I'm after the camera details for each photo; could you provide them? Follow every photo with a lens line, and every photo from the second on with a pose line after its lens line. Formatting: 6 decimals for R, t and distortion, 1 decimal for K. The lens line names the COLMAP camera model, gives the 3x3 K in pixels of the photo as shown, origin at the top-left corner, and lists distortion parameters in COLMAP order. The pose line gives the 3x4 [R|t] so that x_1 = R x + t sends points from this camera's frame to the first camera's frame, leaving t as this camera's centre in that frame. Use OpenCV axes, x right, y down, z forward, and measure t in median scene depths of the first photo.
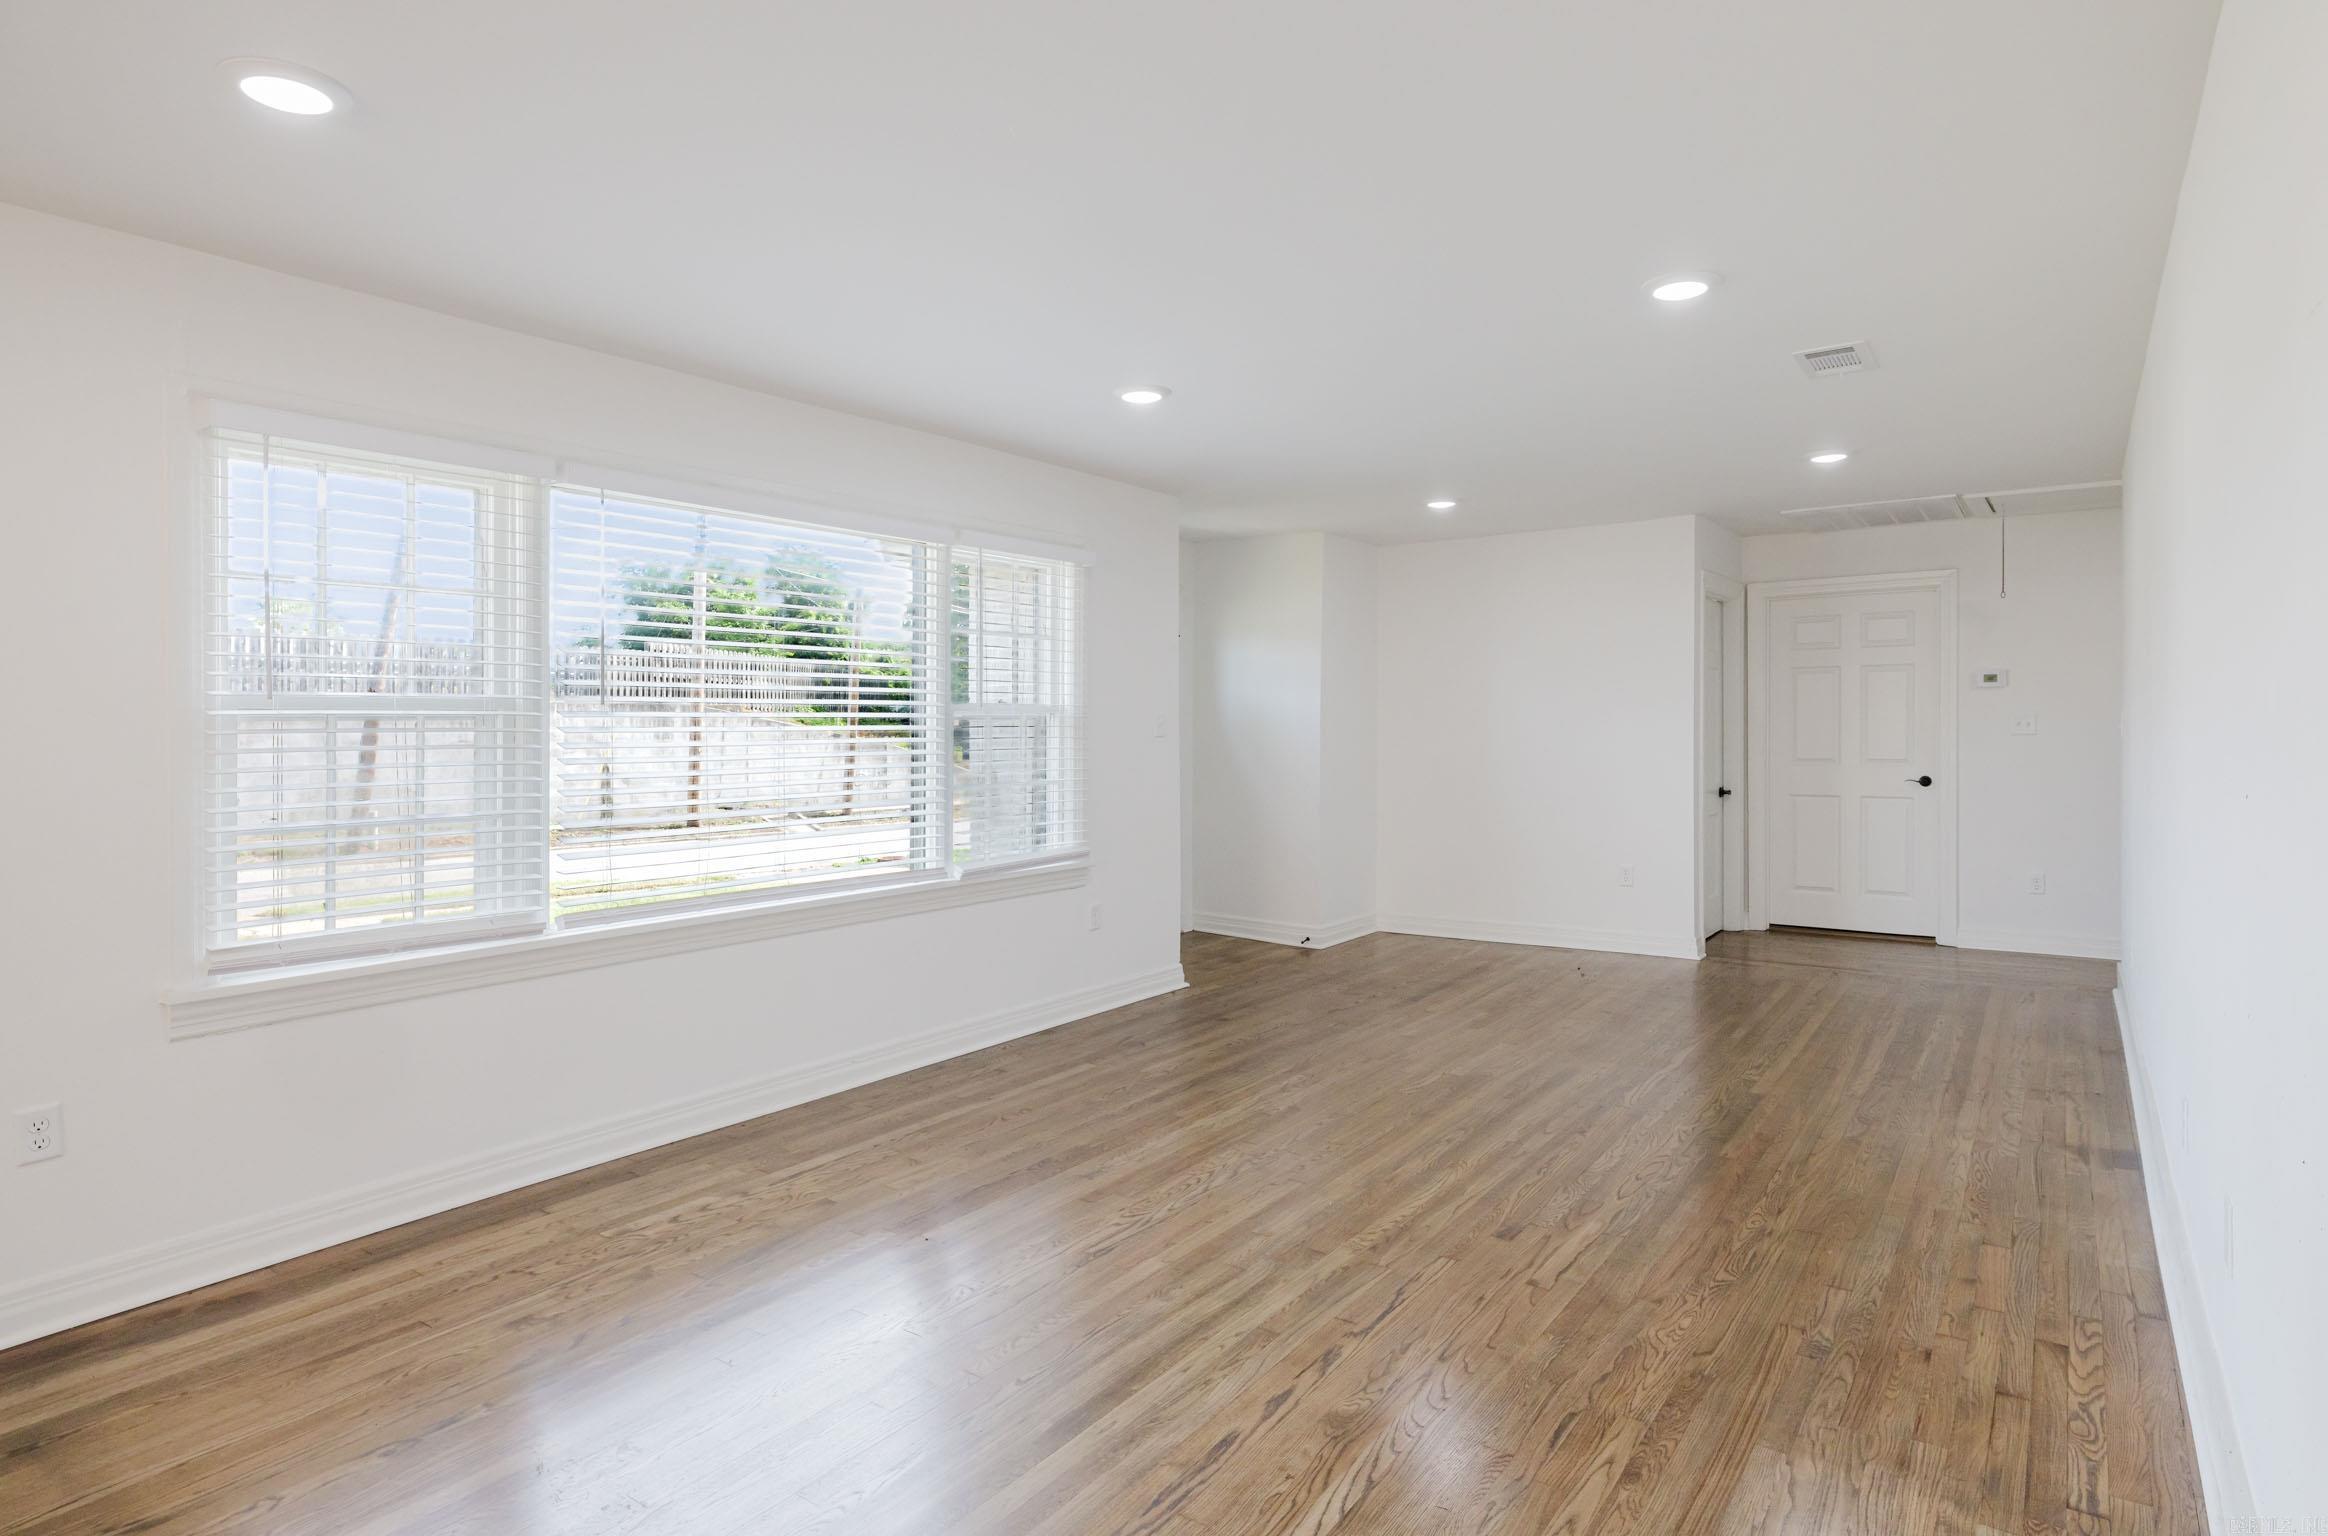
lens RADIAL K [[1228.9, 0, 1169.5], [0, 1228.9, 757.7], [0, 0, 1]] dist [-0.000471, 0.000016]
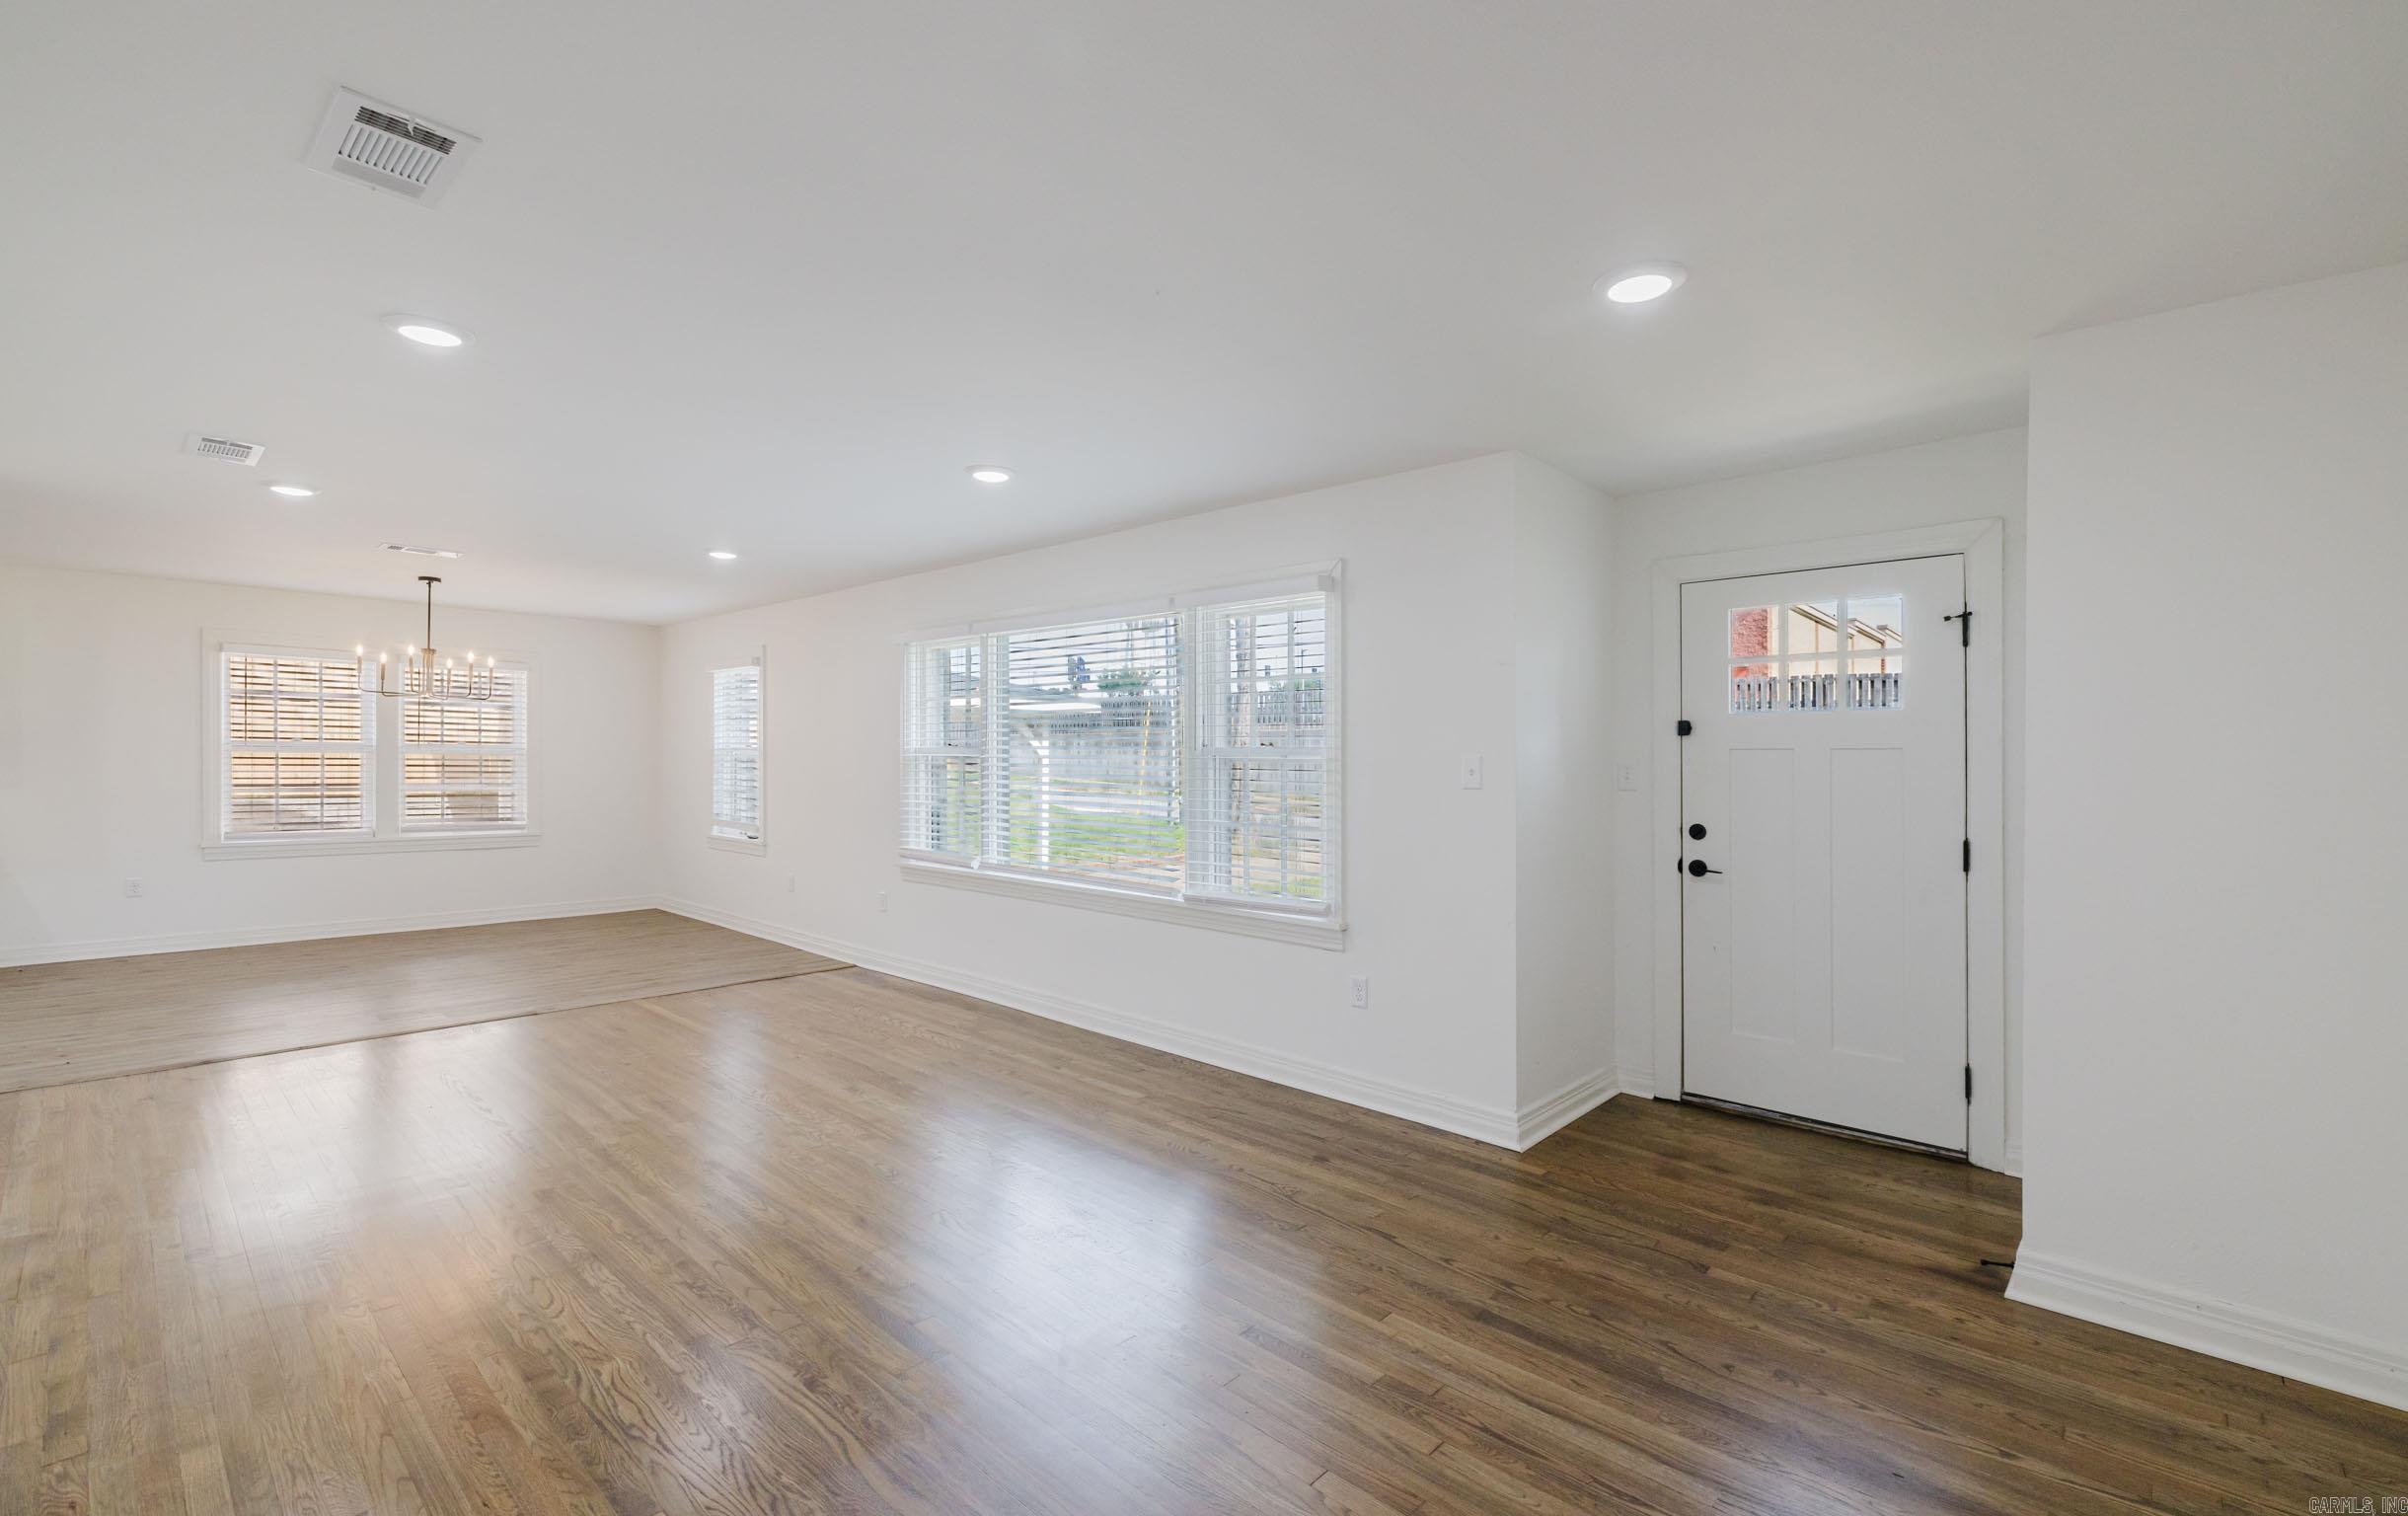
lens RADIAL K [[1019.1, 0, 1212.8], [0, 1019.1, 760.9], [0, 0, 1]] dist [0.000095, -0.000147]
pose [[-0.105375, 0.008388, -0.994397, 0.921781], [-0.037032, 0.999238, 0.012354, -0.053676], [0.993743, 0.038127, -0.104984, 1.346437]]
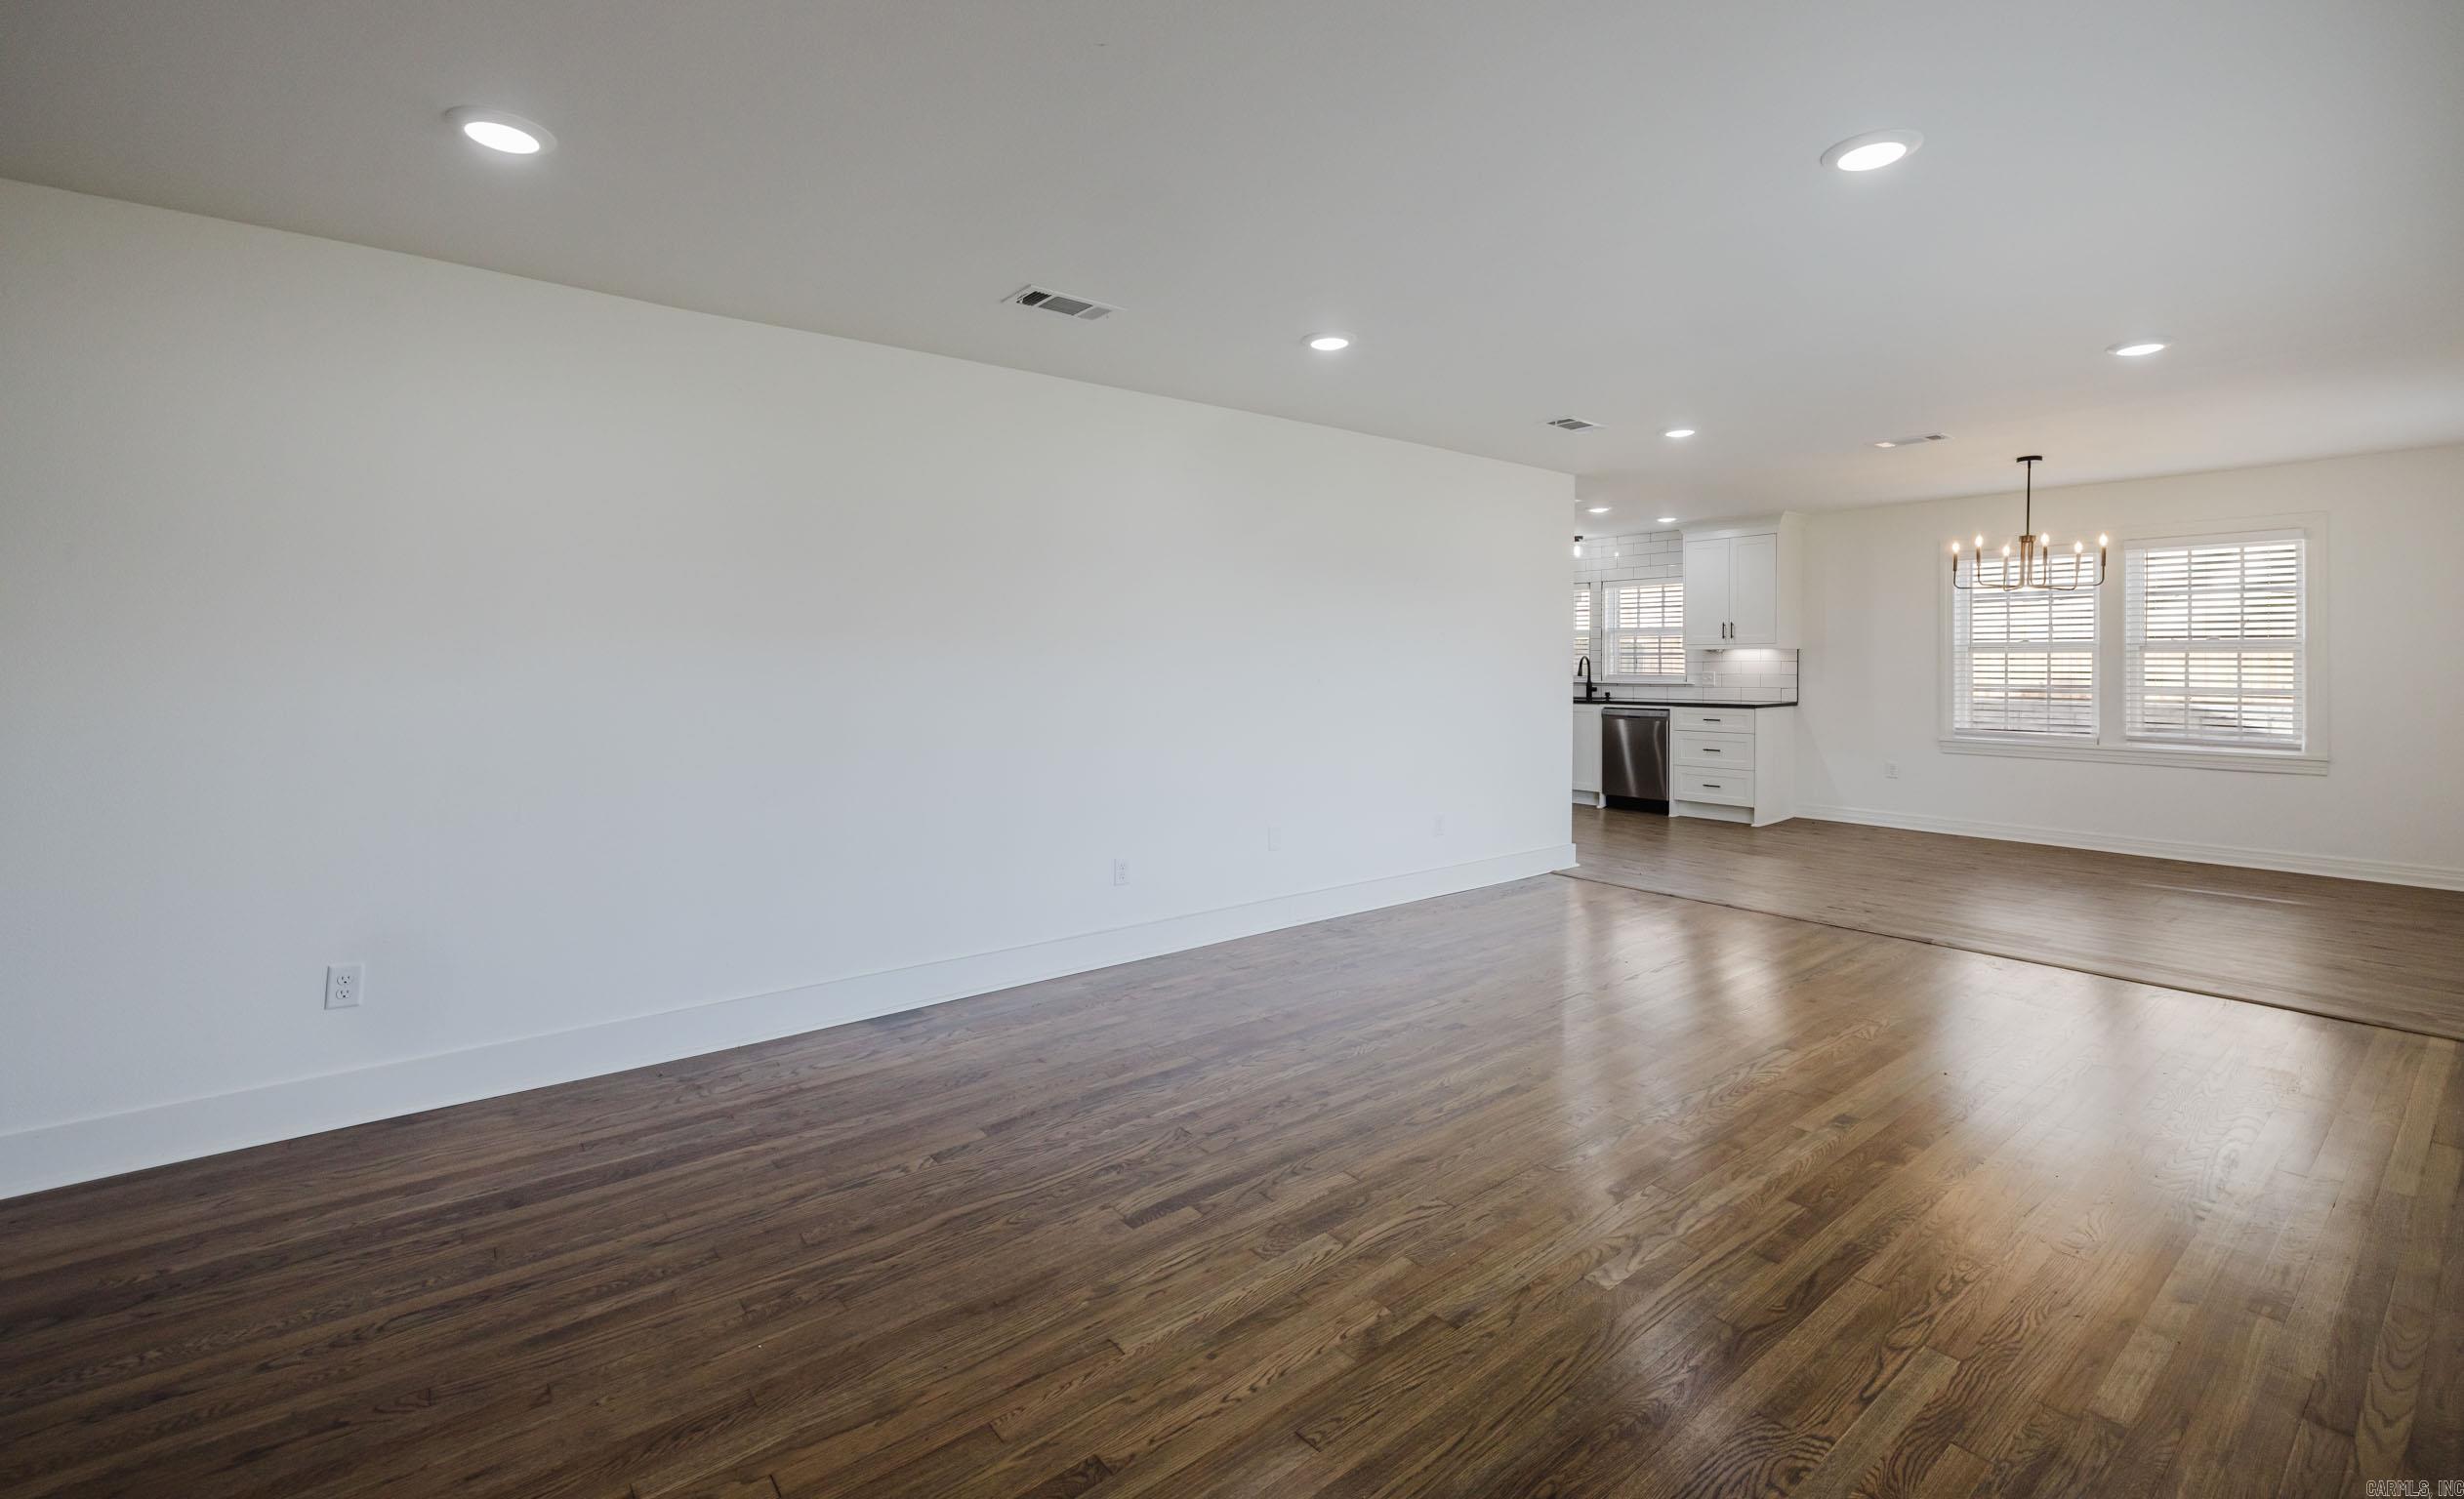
lens RADIAL K [[1050.1, 0, 1225.7], [0, 1050.1, 659.4], [0, 0, 1]] dist [0.002835, 0.000421]
pose [[-0.965236, 0.011503, 0.261127, 0.164843], [0.017543, 0.999630, 0.020810, -0.038344], [-0.260791, 0.024668, -0.965080, 1.697745]]
